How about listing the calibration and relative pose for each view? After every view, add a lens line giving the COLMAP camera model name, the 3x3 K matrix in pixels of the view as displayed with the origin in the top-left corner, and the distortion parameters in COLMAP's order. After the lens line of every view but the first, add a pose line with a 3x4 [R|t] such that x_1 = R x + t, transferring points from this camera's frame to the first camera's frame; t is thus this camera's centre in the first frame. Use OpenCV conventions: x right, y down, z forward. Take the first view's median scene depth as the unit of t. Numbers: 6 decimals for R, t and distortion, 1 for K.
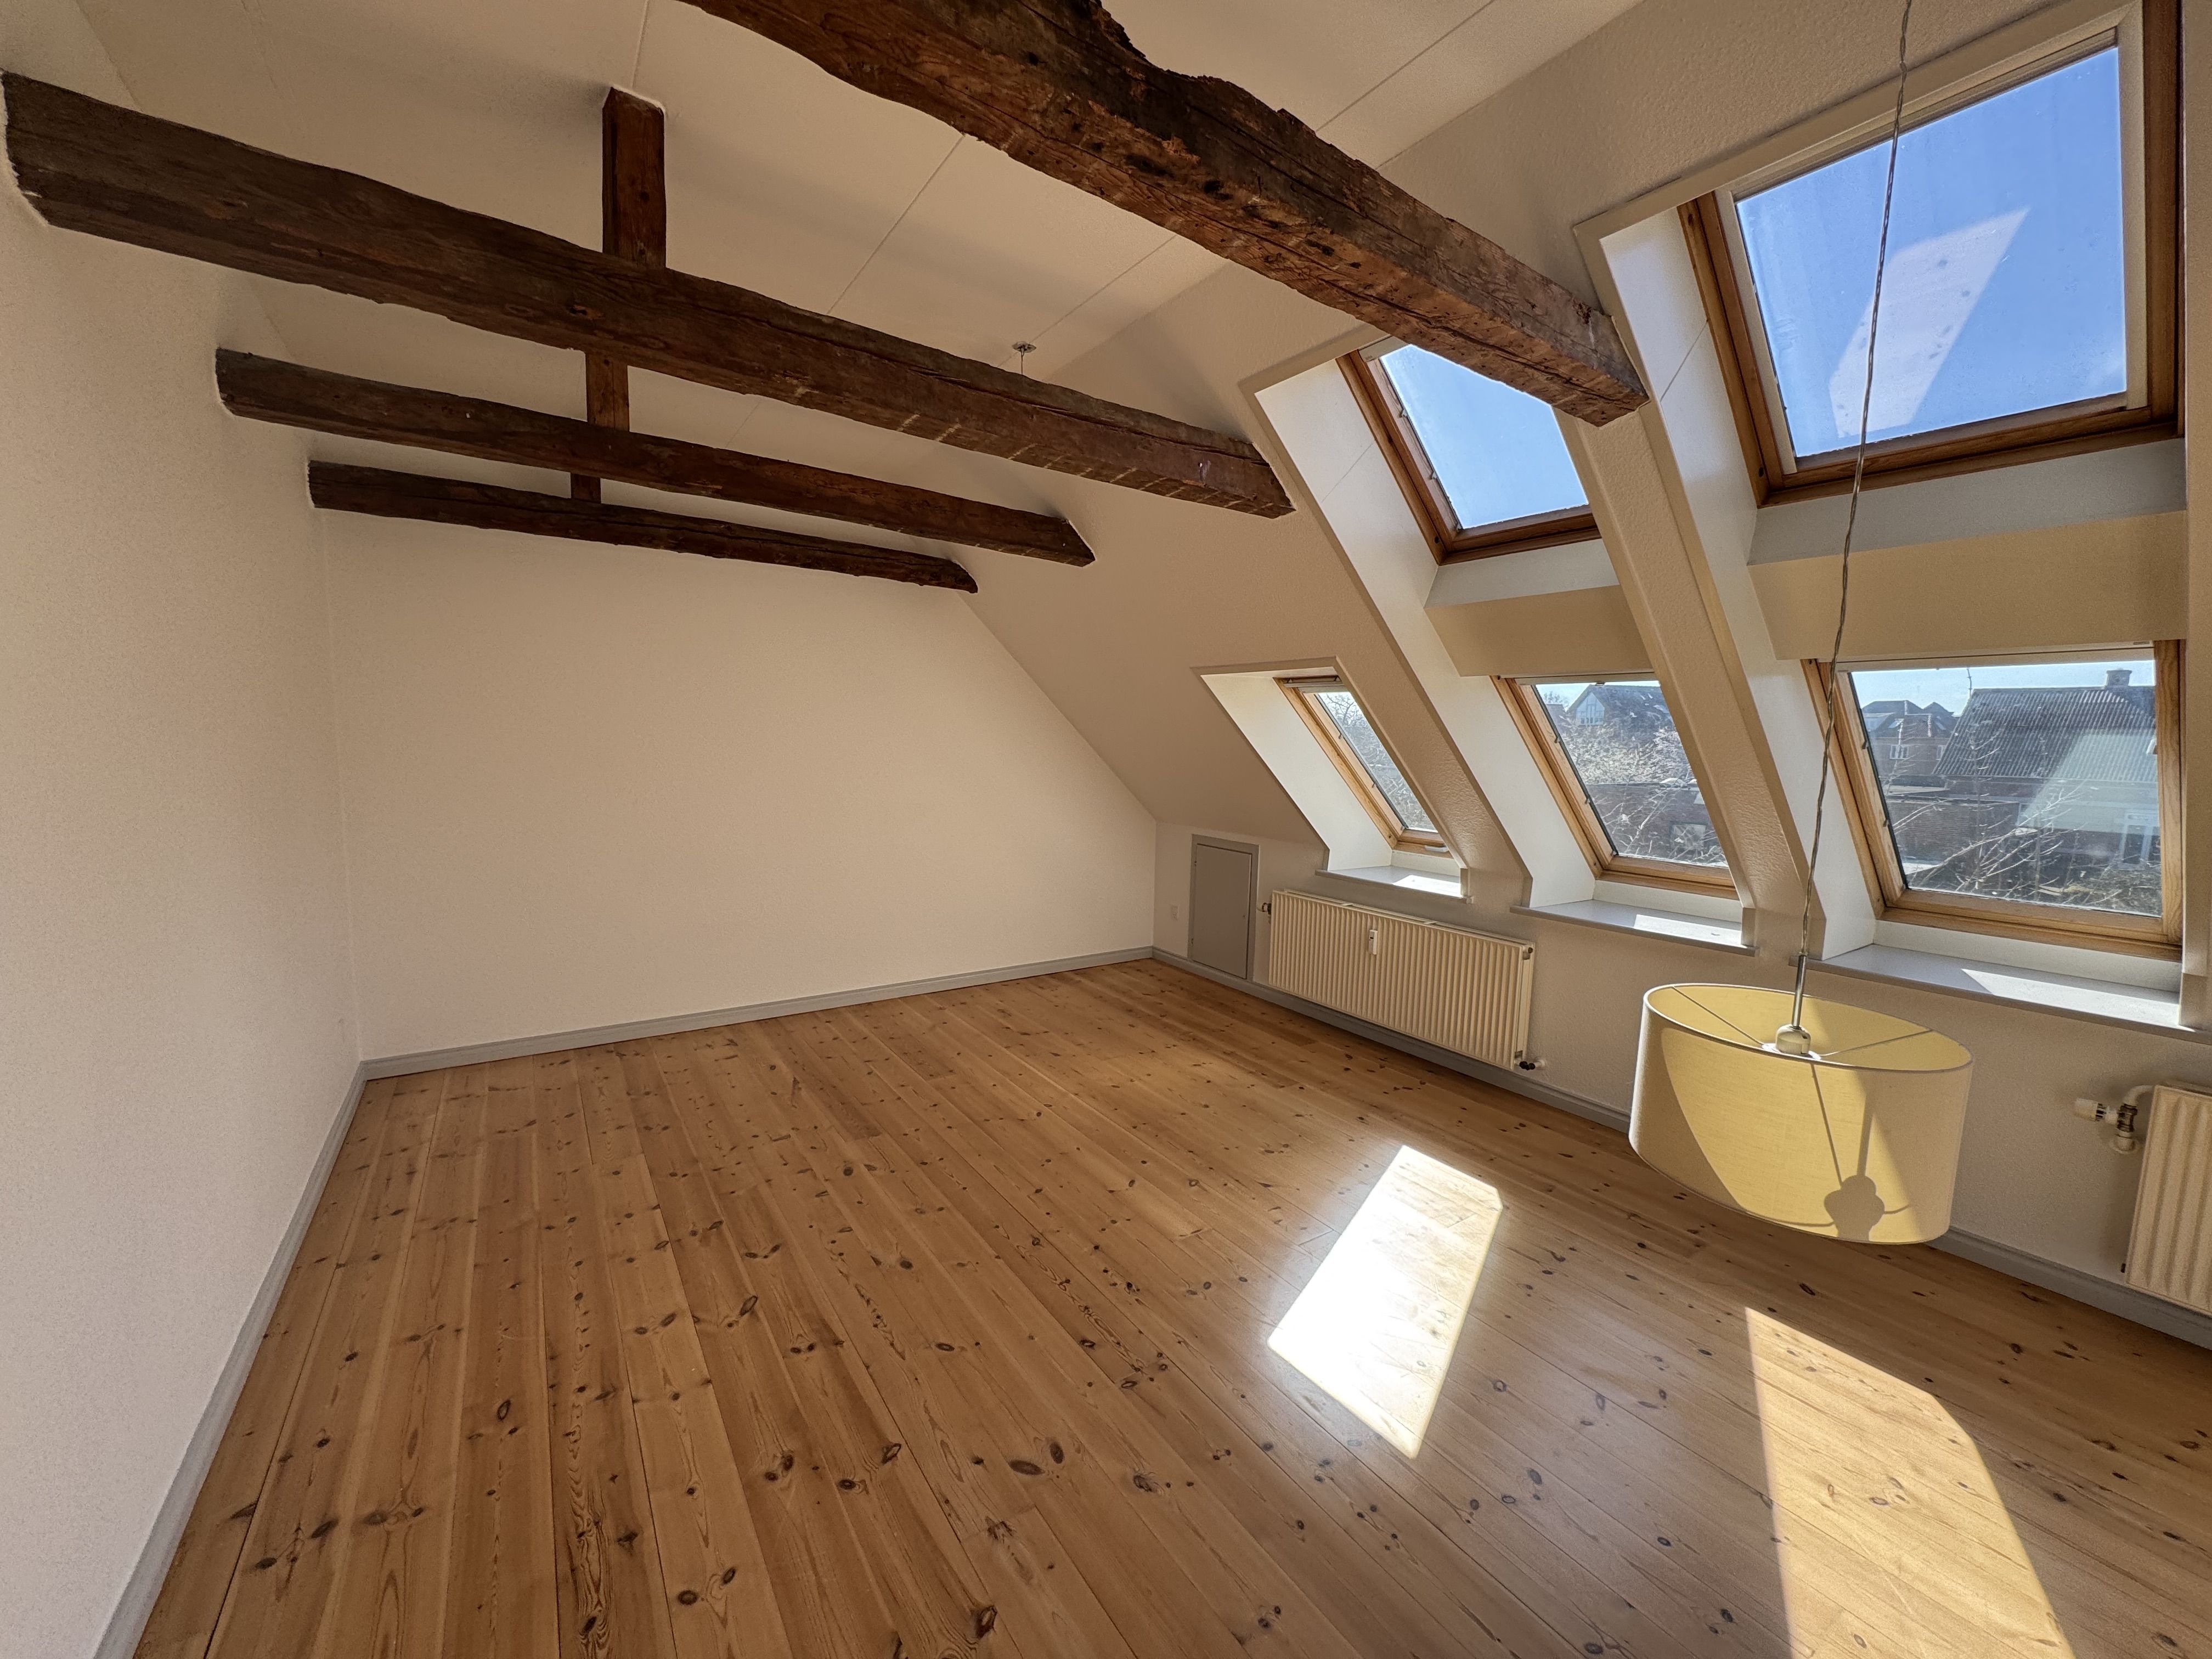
lens RADIAL K [[873.7, 0, 1106.0], [0, 873.7, 829.5], [0, 0, 1]] dist [0.000908, 0.000443]
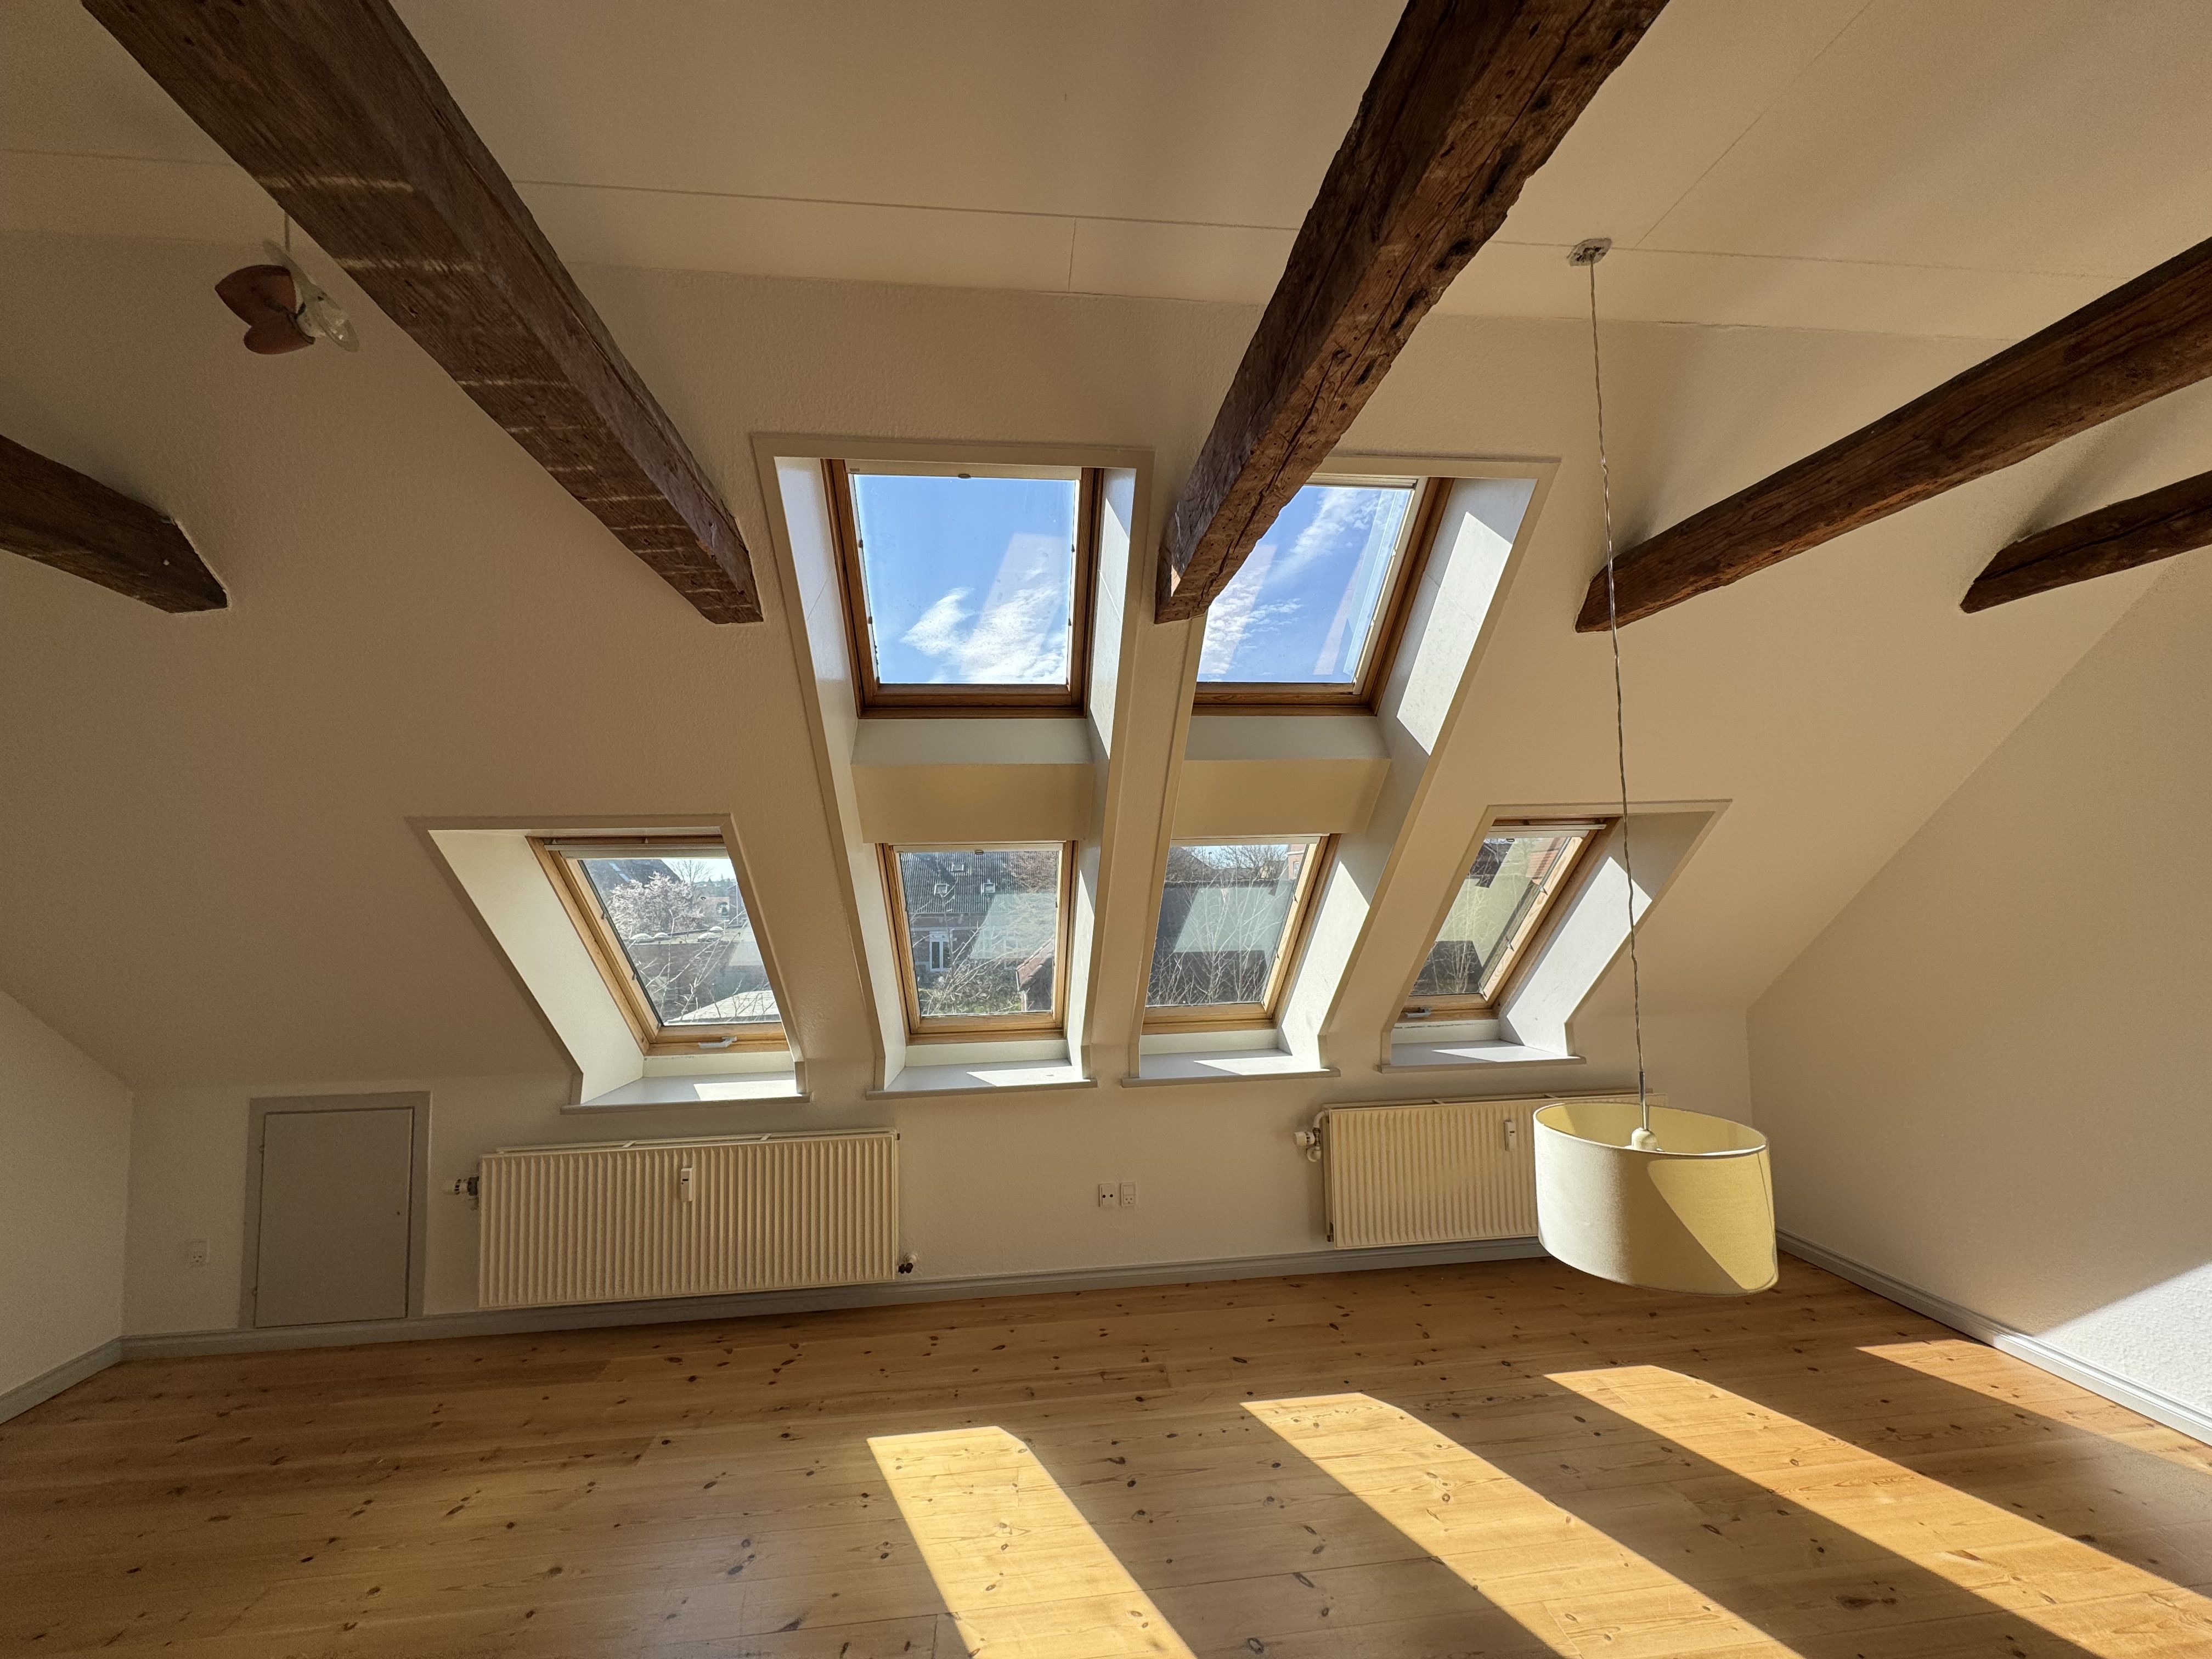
lens RADIAL K [[856.5, 0, 1090.7], [0, 856.5, 824.7], [0, 0, 1]] dist [-0.000983, 0.000132]
pose [[0.466424, 0.050215, 0.883135, -0.232619], [0.130285, 0.983599, -0.124737, -0.045902], [-0.874914, 0.173239, 0.452232, 0.344853]]
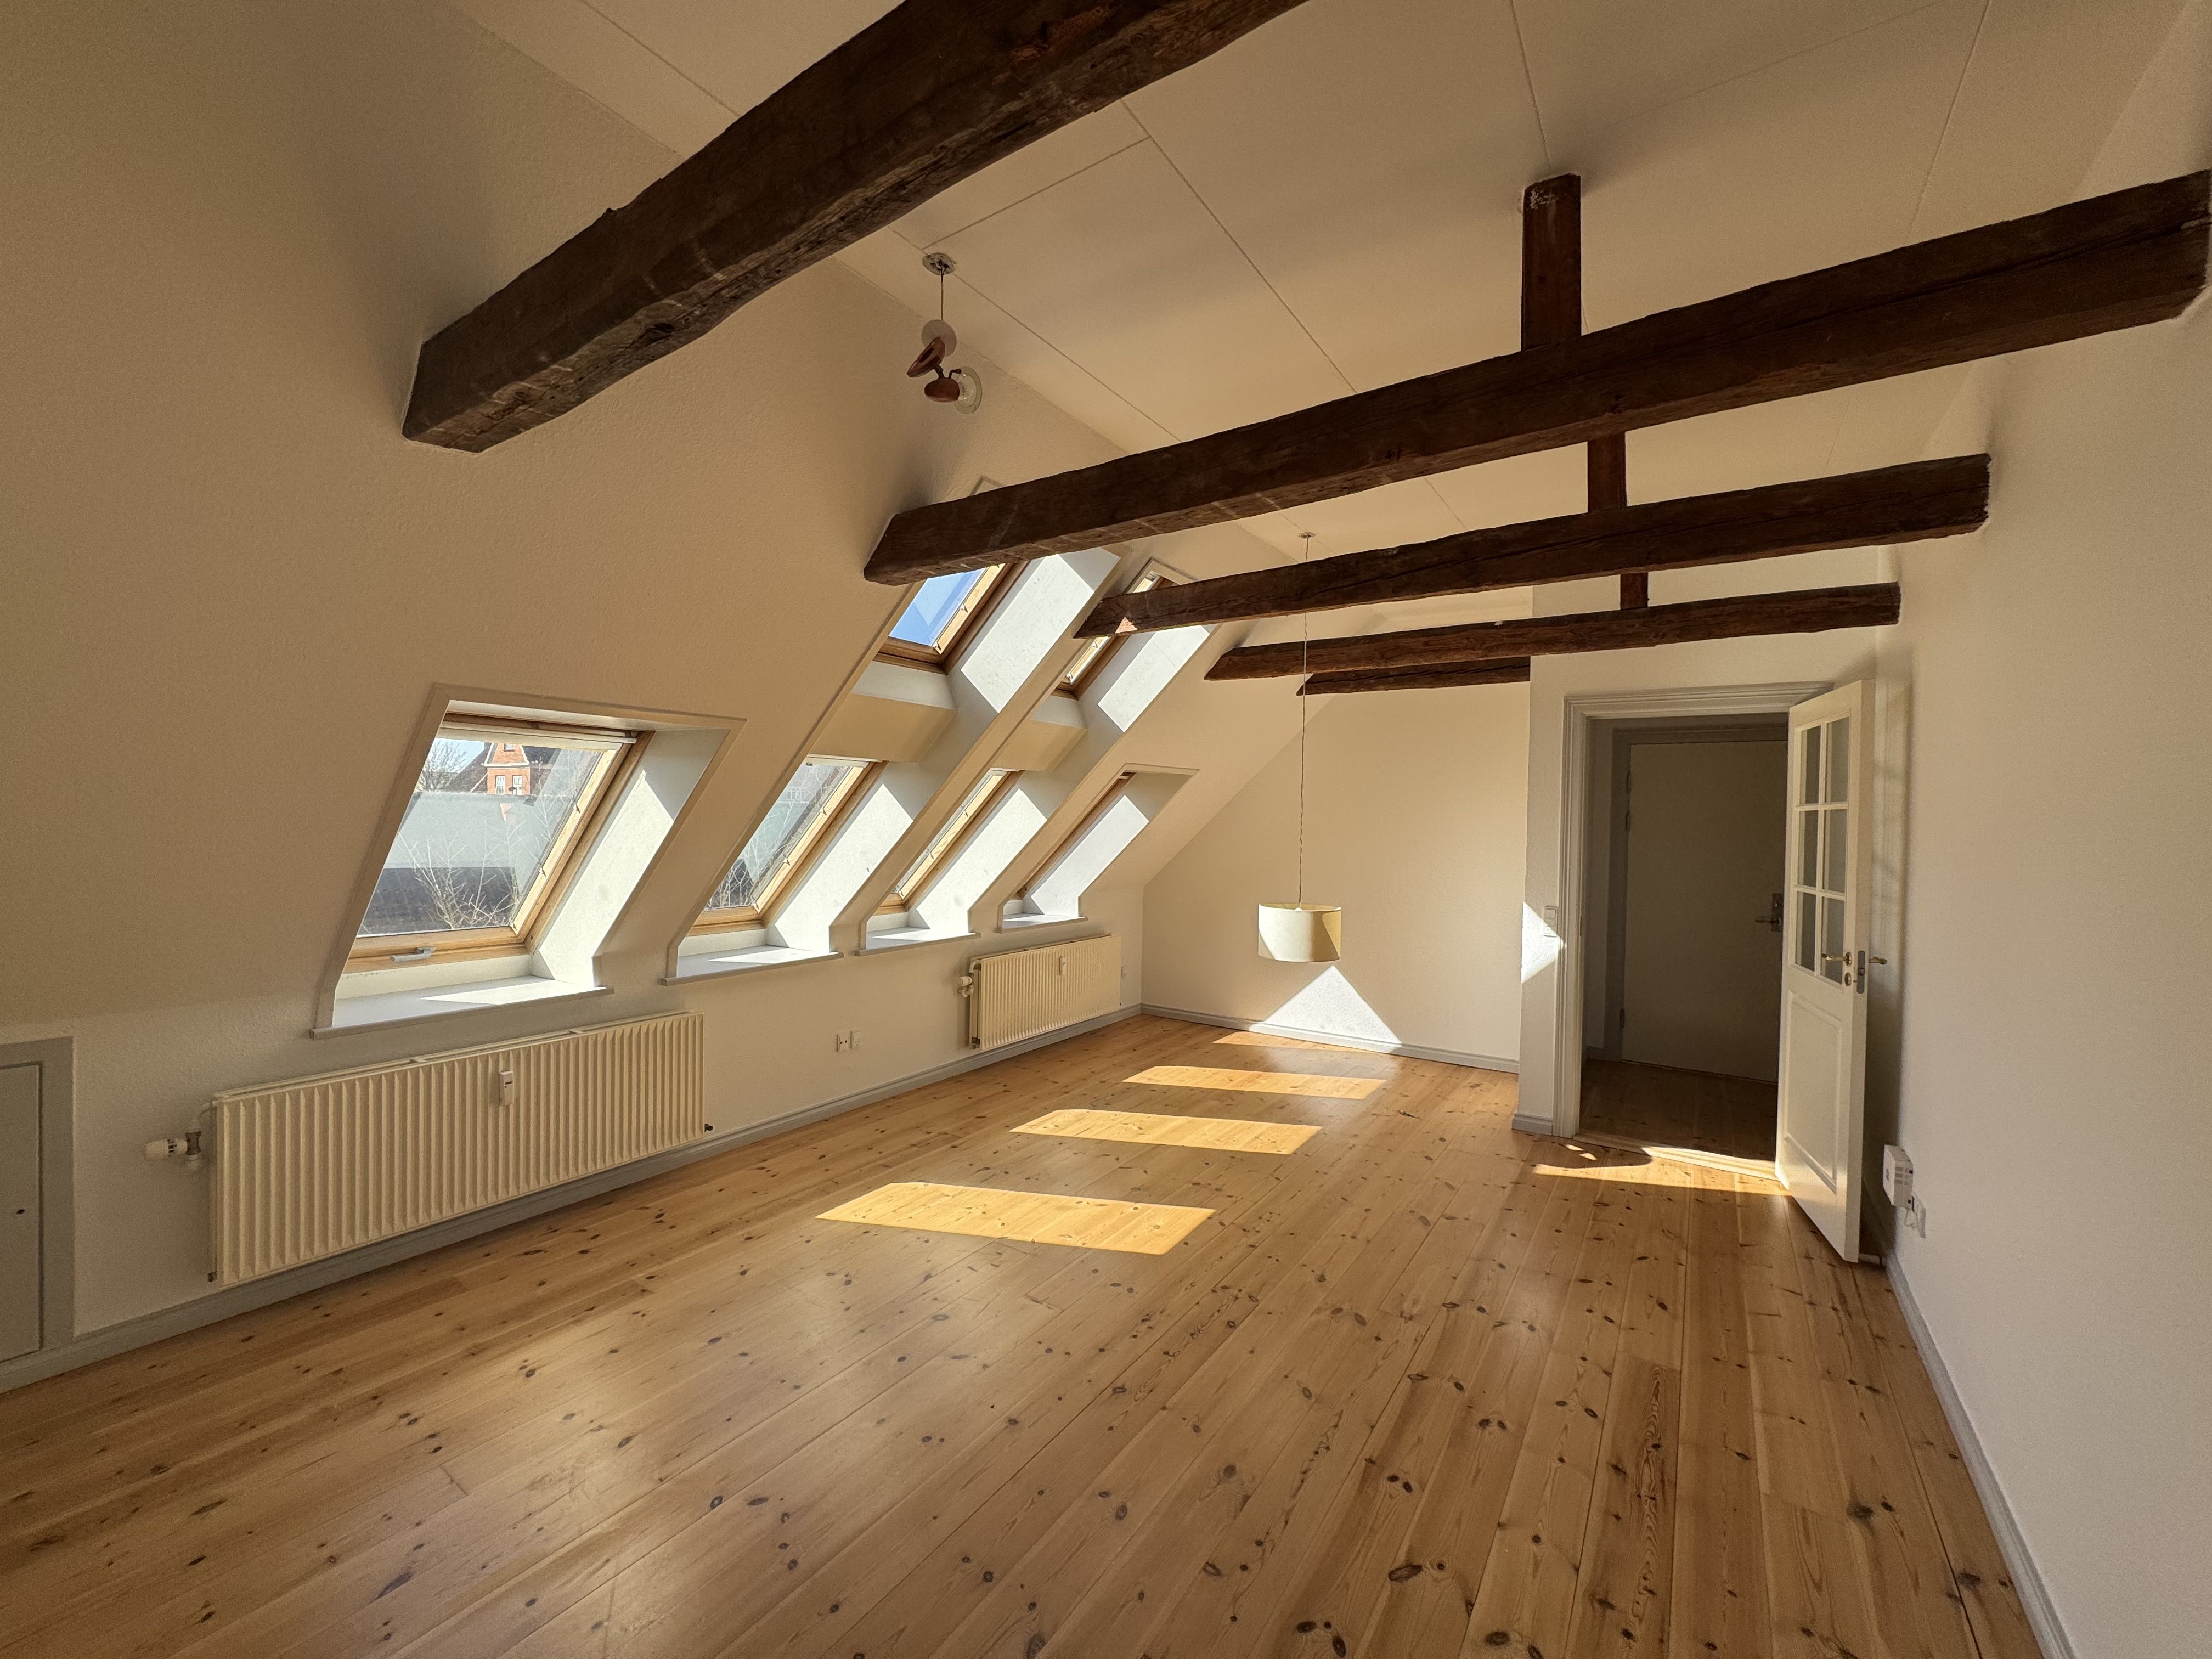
lens RADIAL K [[879.8, 0, 1106.0], [0, 879.8, 829.5], [0, 0, 1]] dist [-0.003768, 0.000349]
pose [[-0.372105, -0.039068, 0.927368, -0.614609], [0.077472, 0.994320, 0.072974, -0.111248], [-0.924952, 0.098999, -0.366965, 0.897630]]
